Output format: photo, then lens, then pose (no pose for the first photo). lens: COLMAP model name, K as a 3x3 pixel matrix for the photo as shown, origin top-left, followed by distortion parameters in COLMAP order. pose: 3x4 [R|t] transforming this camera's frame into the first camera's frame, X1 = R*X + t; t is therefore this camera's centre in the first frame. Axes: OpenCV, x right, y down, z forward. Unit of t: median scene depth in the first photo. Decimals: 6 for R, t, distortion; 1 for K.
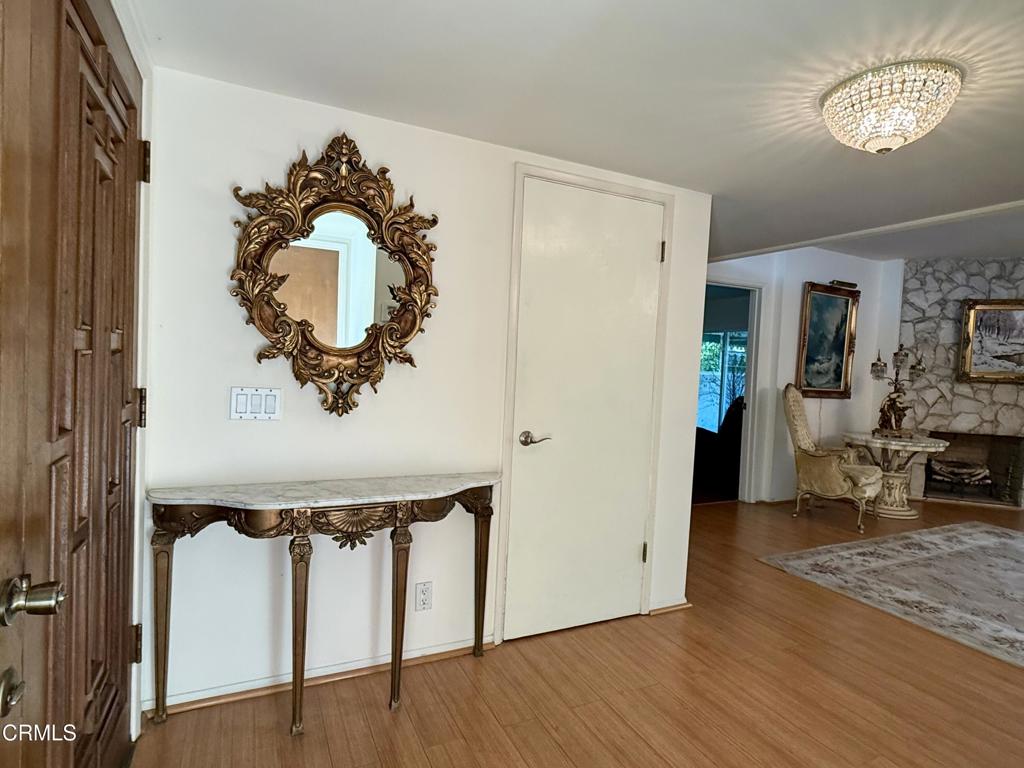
lens RADIAL K [[549.8, 0, 519.6], [0, 549.8, 386.5], [0, 0, 1]] dist [0.001203, -0.001171]
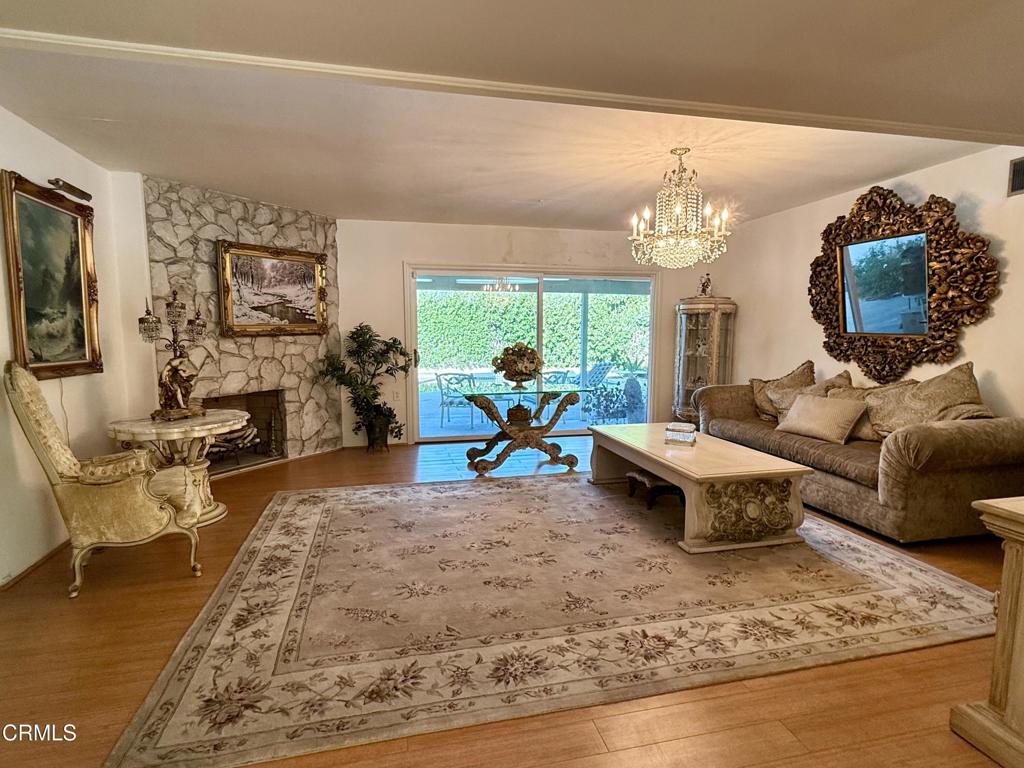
lens RADIAL K [[515.4, 0, 496.1], [0, 515.4, 385.4], [0, 0, 1]] dist [0.001743, 0.000804]
pose [[0.238231, -0.149535, 0.959628, 0.113477], [0.057625, 0.988511, 0.139730, -0.022841], [-0.969497, 0.022011, 0.244111, 0.395571]]
